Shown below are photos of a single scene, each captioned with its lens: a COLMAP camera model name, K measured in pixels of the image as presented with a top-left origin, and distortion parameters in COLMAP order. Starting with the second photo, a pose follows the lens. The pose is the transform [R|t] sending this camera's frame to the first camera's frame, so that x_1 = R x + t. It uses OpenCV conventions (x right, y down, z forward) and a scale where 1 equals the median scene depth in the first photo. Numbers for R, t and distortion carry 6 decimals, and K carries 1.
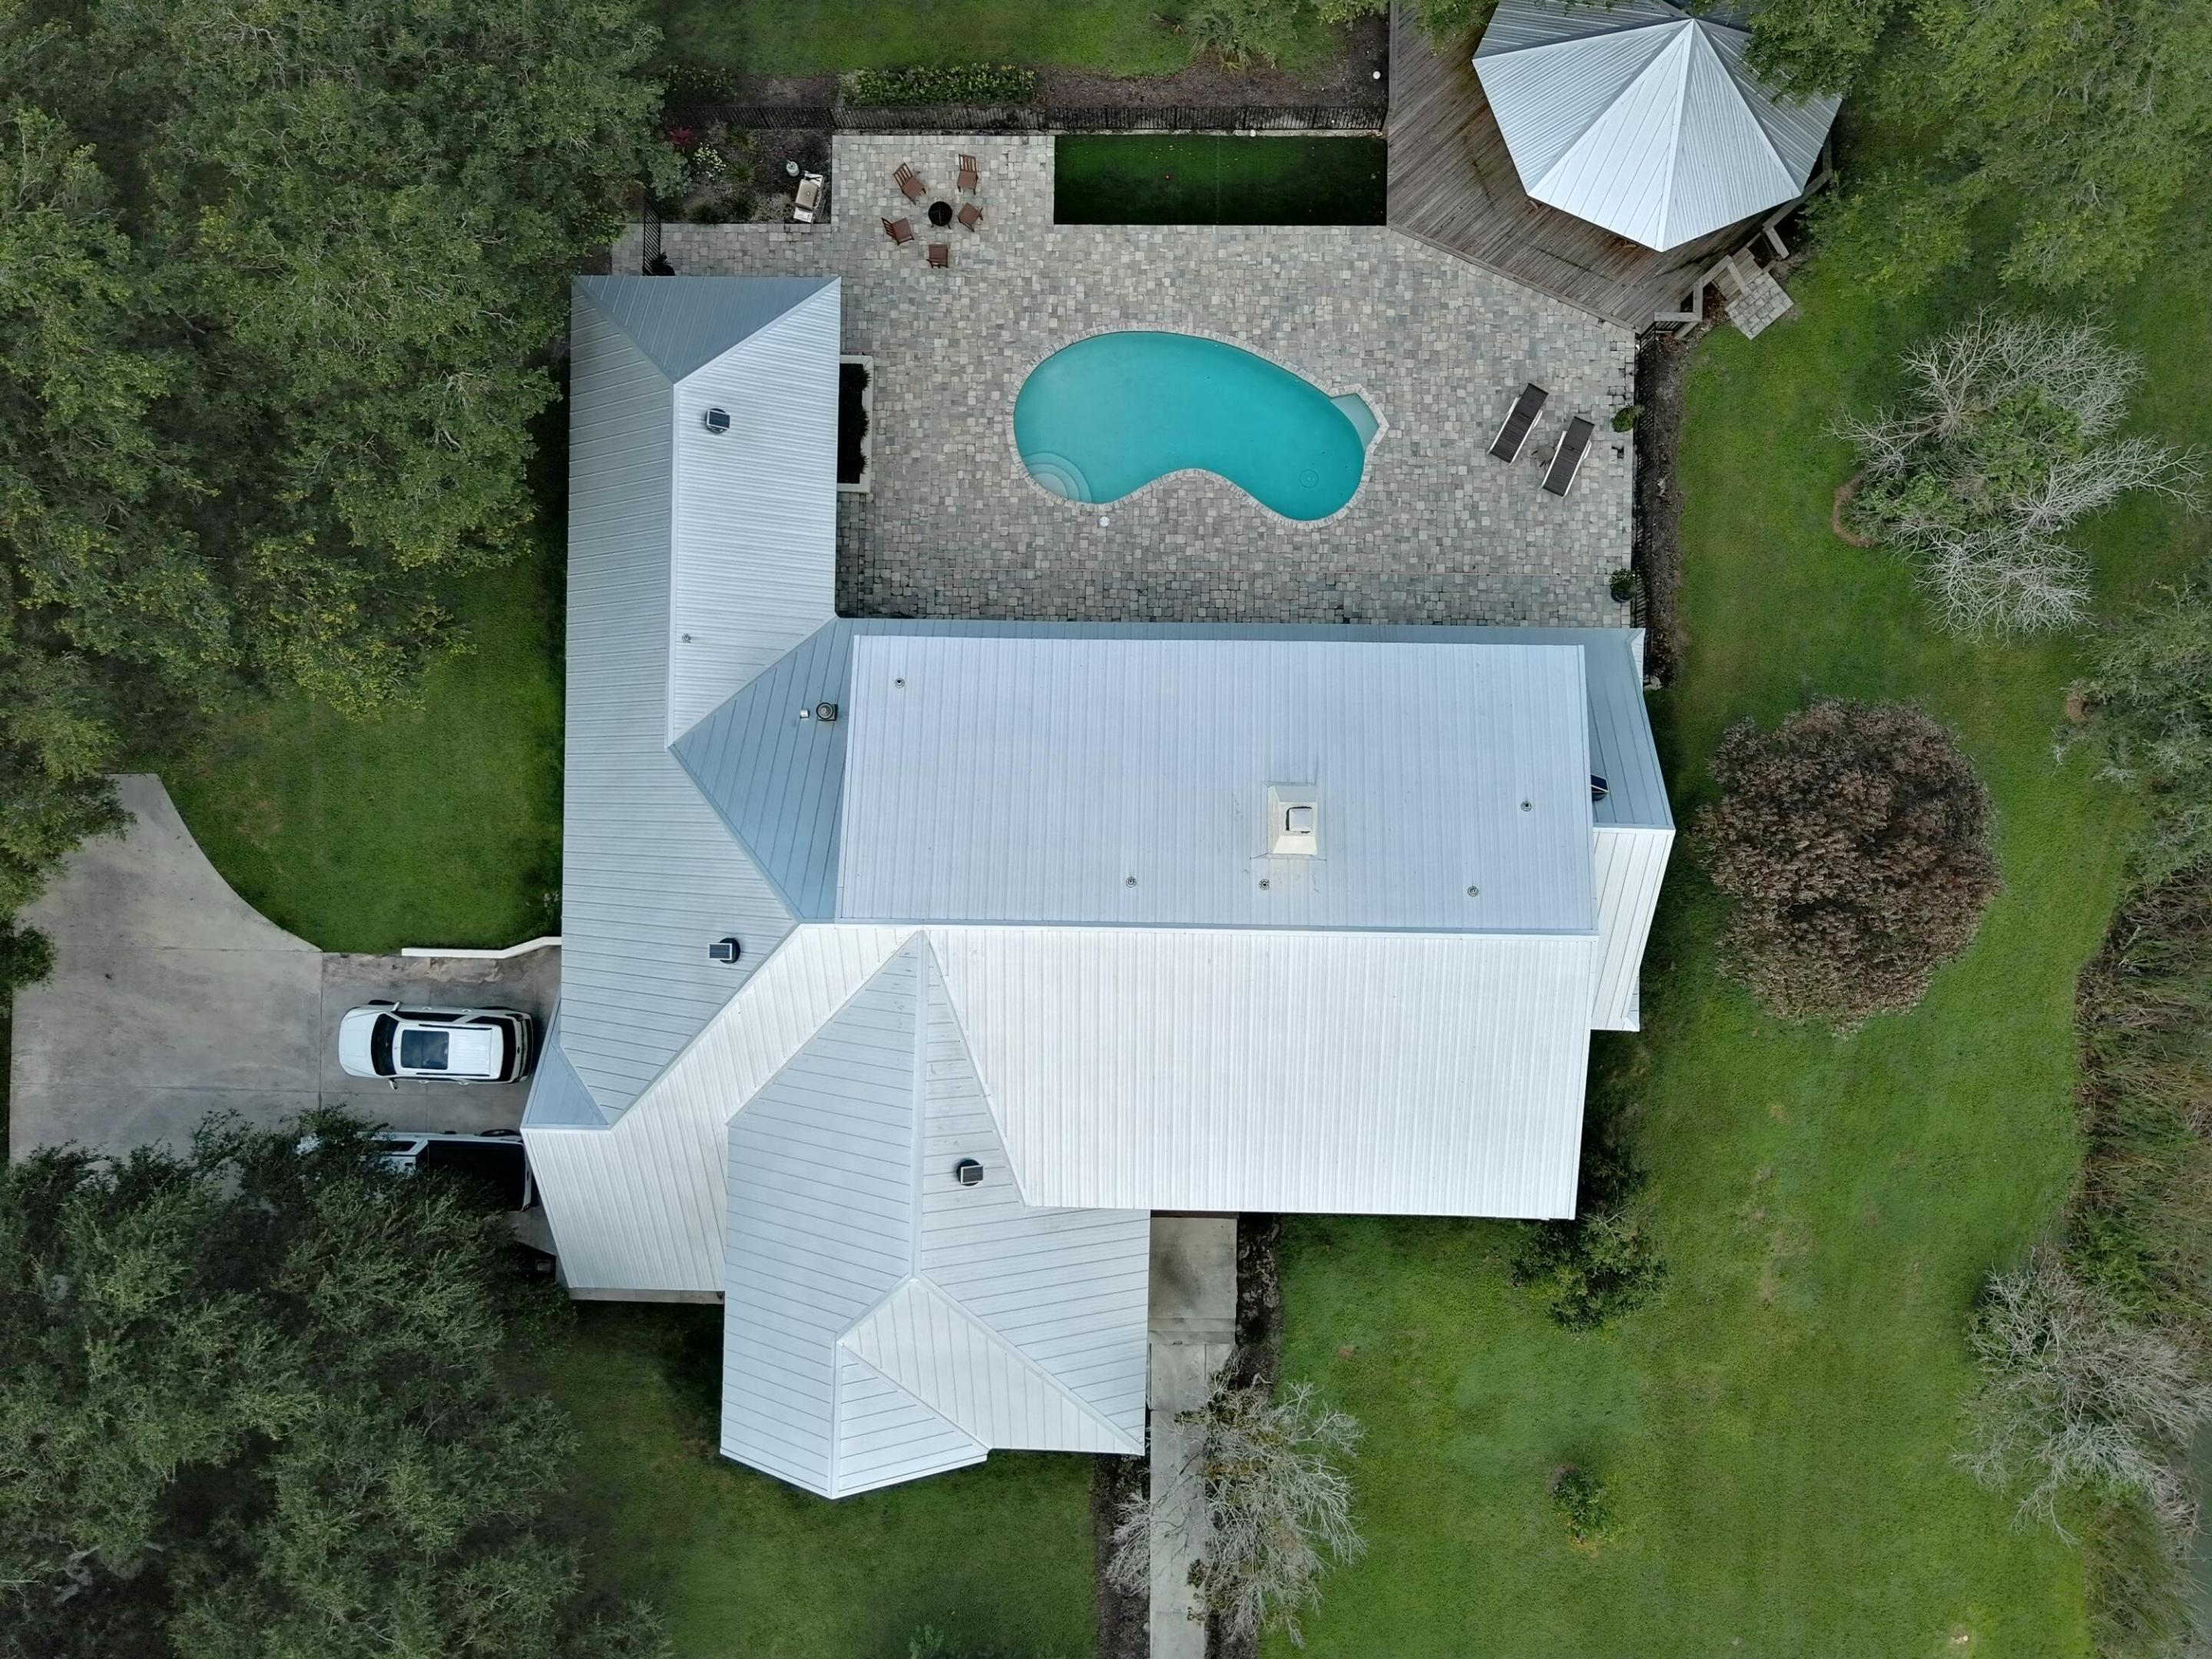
lens RADIAL K [[1529.6, 0, 1104.2], [0, 1529.6, 816.8], [0, 0, 1]] dist [0.013790, -0.003727]
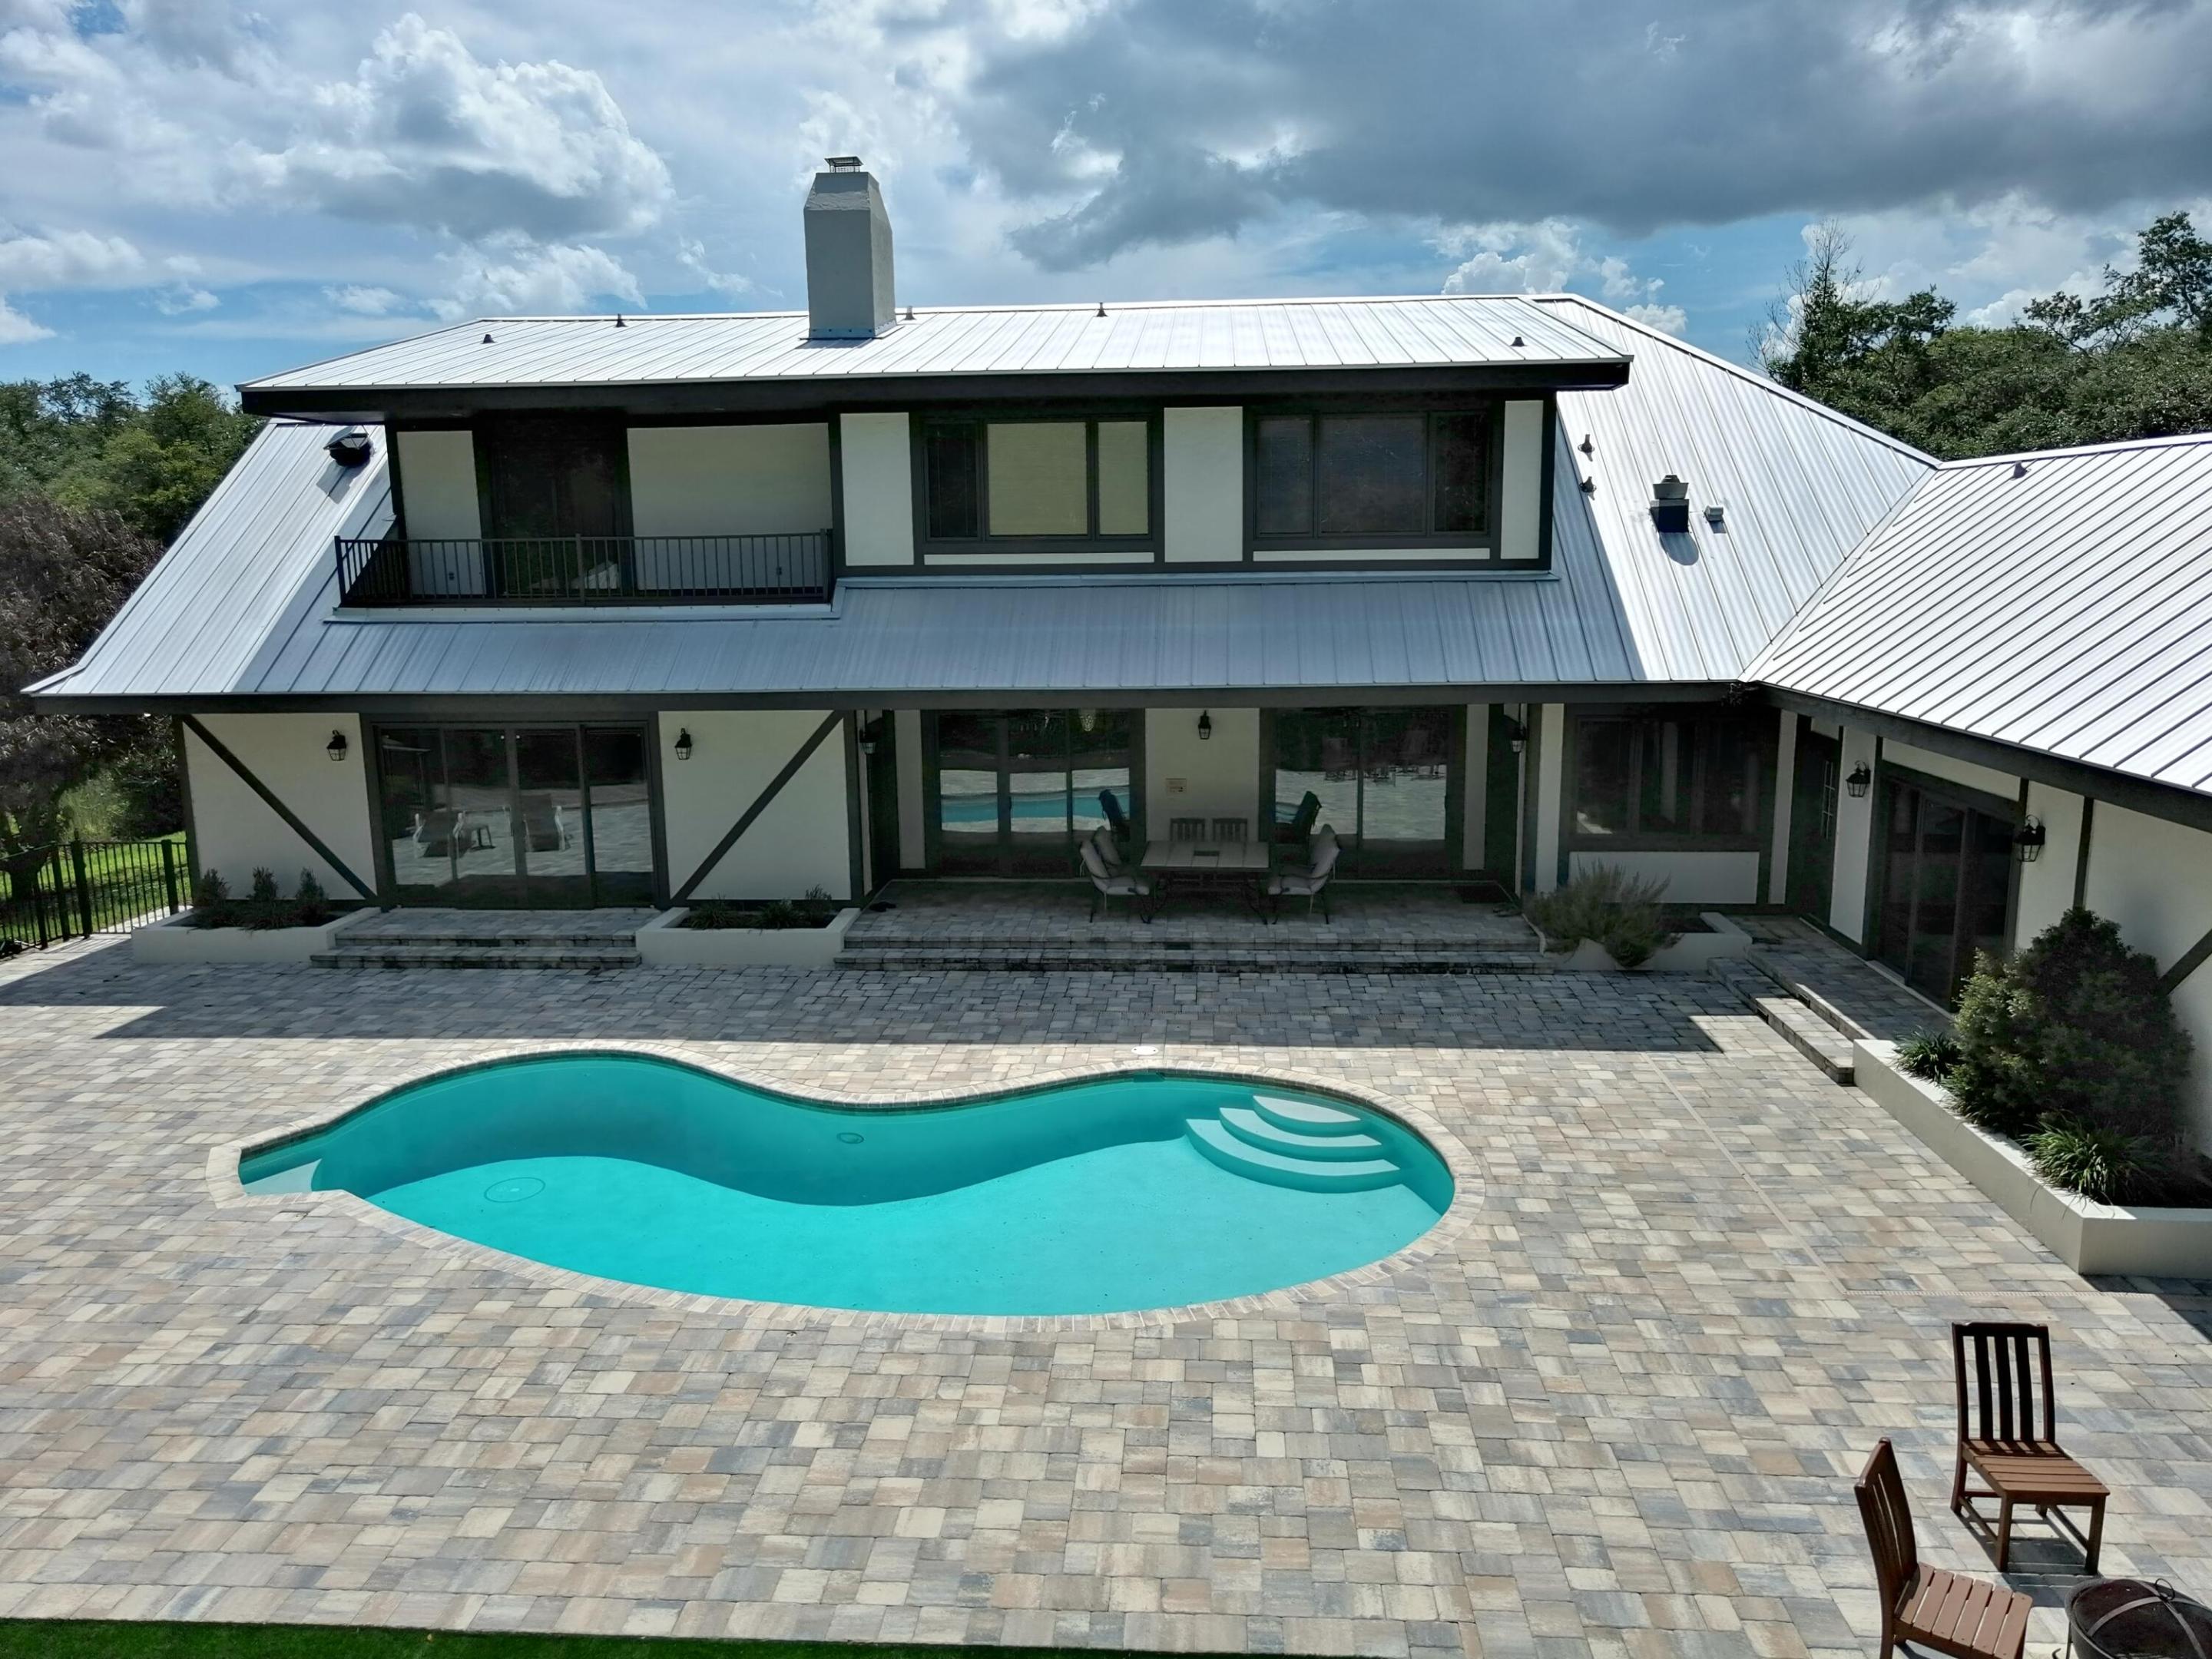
lens RADIAL K [[1523.3, 0, 1106.0], [0, 1523.3, 829.5], [0, 0, 1]] dist [0.013266, -0.008758]
pose [[-0.998020, 0.027837, 0.056406, -0.012361], [0.051151, -0.162706, 0.985348, -0.535408], [0.036606, 0.986282, 0.160960, 0.888582]]
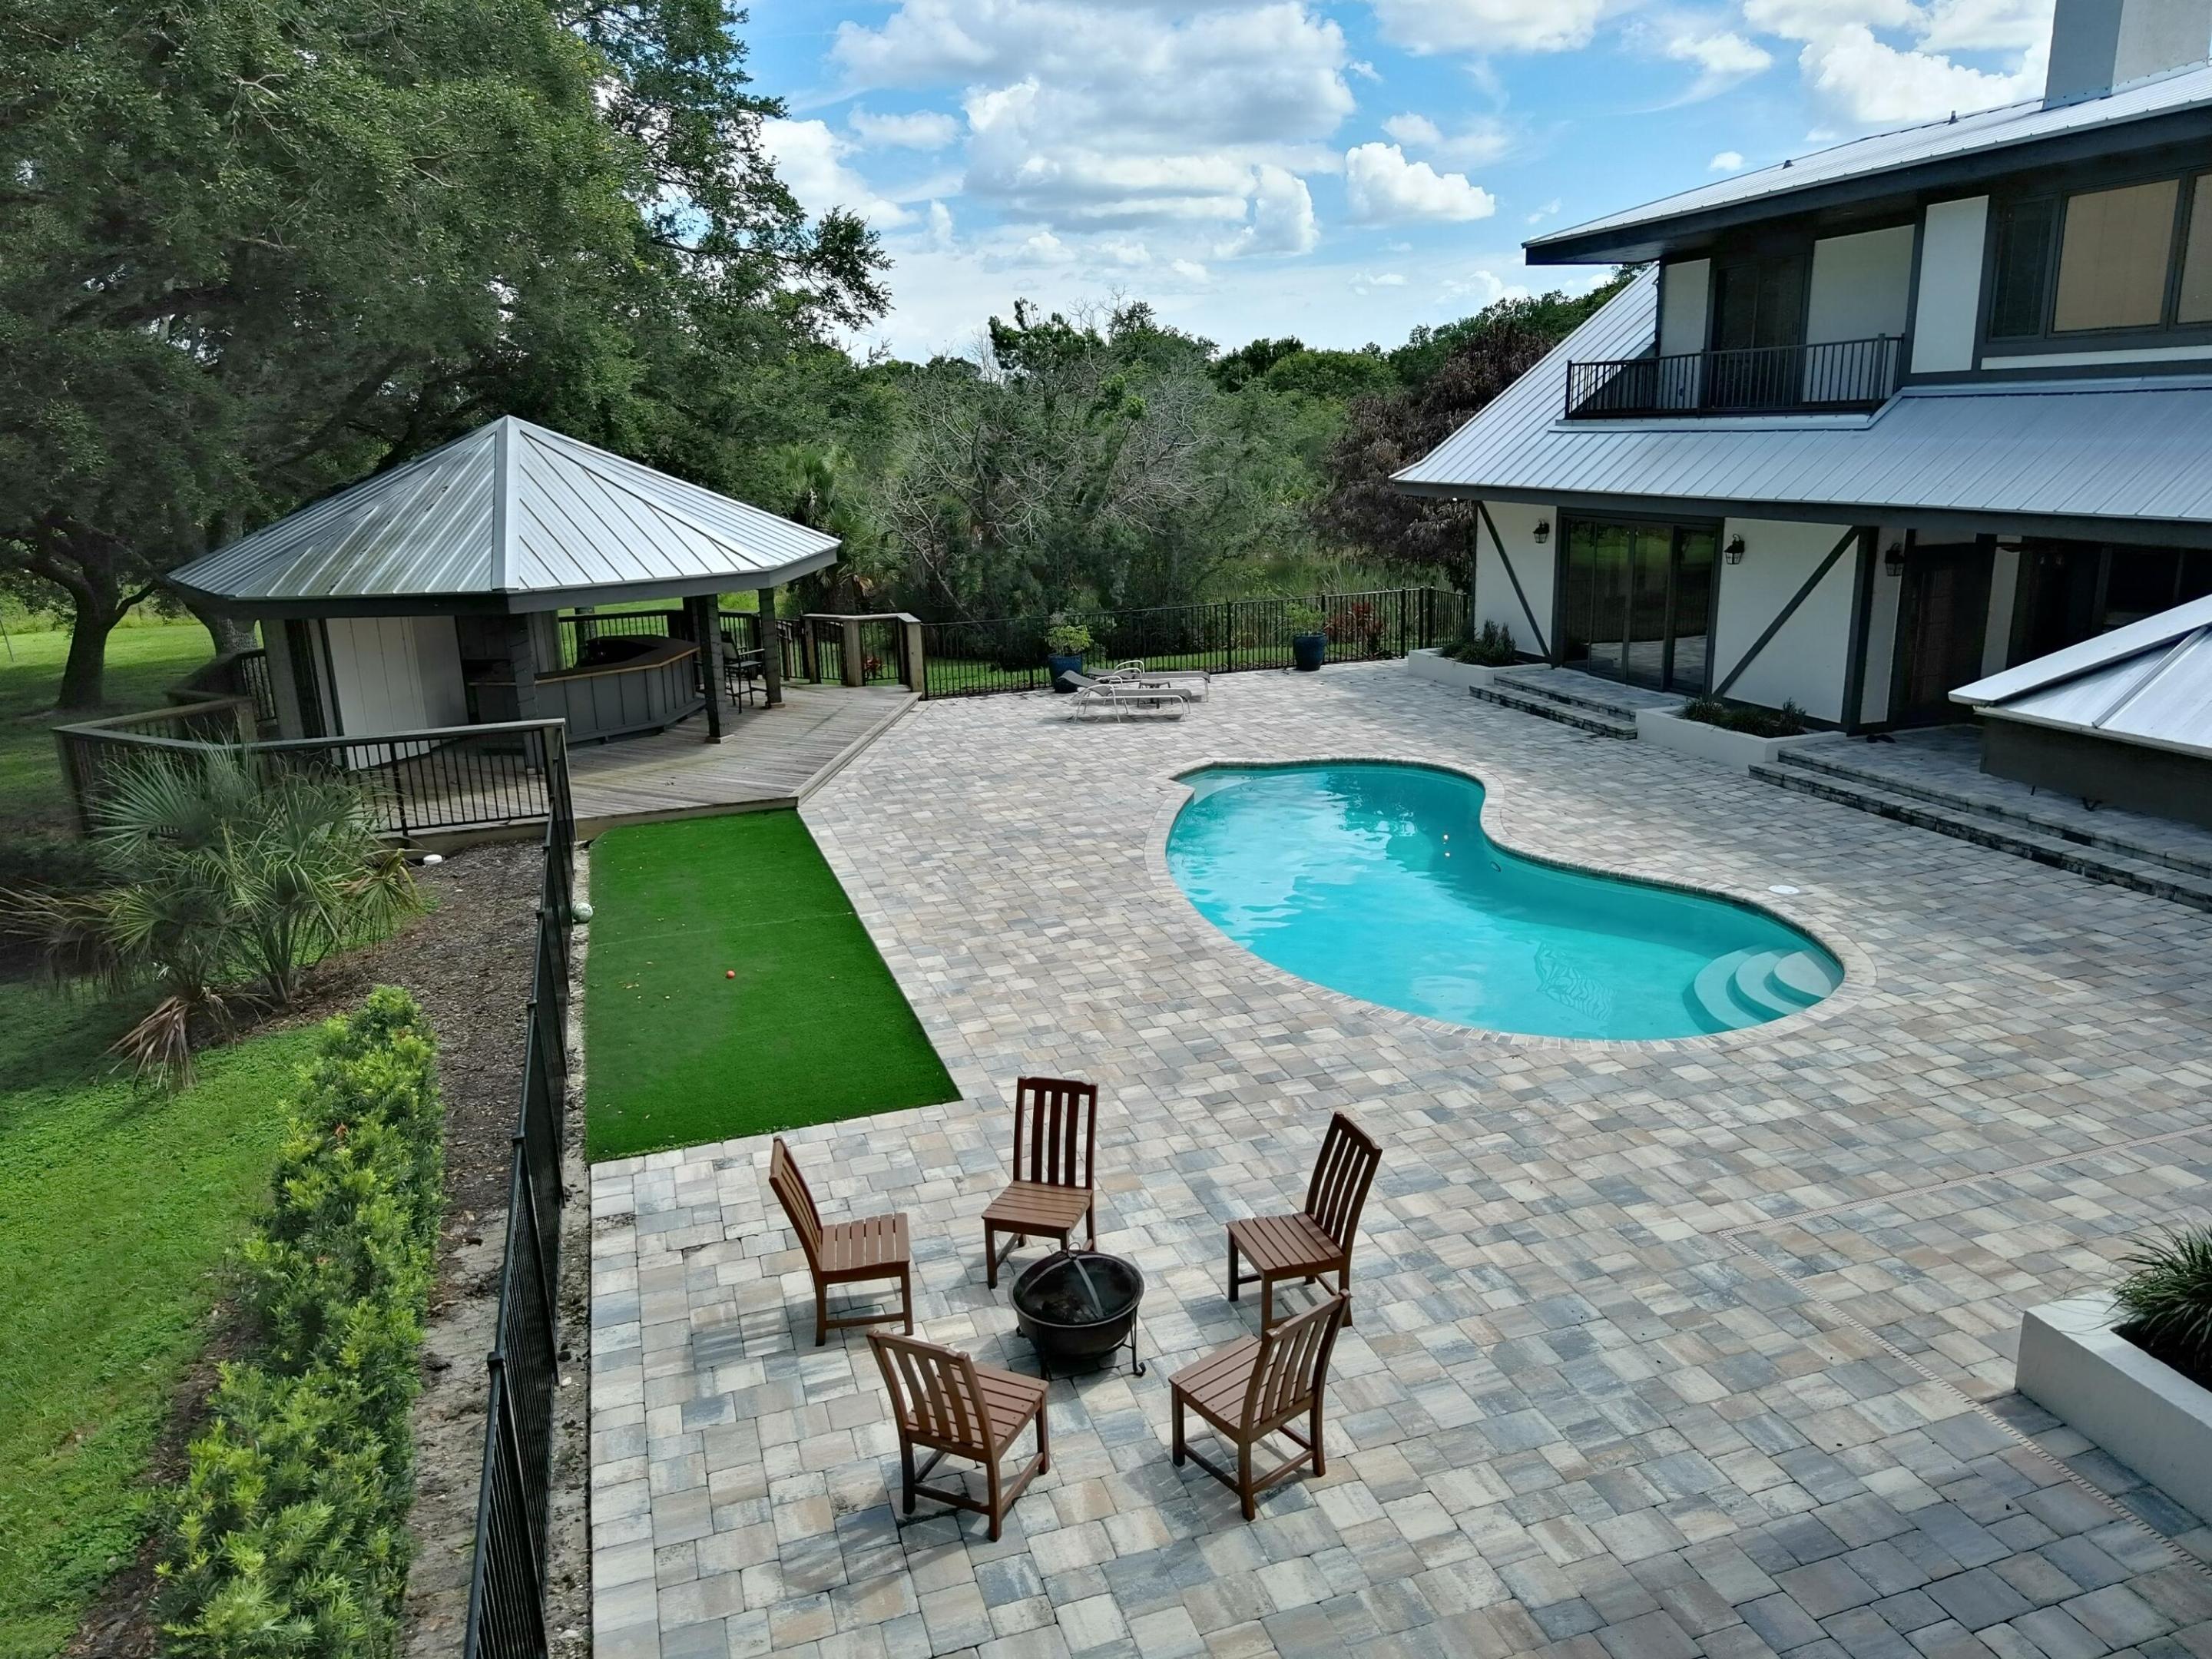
lens RADIAL K [[1519.0, 0, 1106.4], [0, 1519.0, 822.1], [0, 0, 1]] dist [0.016033, -0.010581]
pose [[-0.326322, -0.206904, 0.922337, -0.259475], [0.945089, -0.089889, 0.314207, -0.439546], [0.017897, 0.974223, 0.224876, 0.903883]]
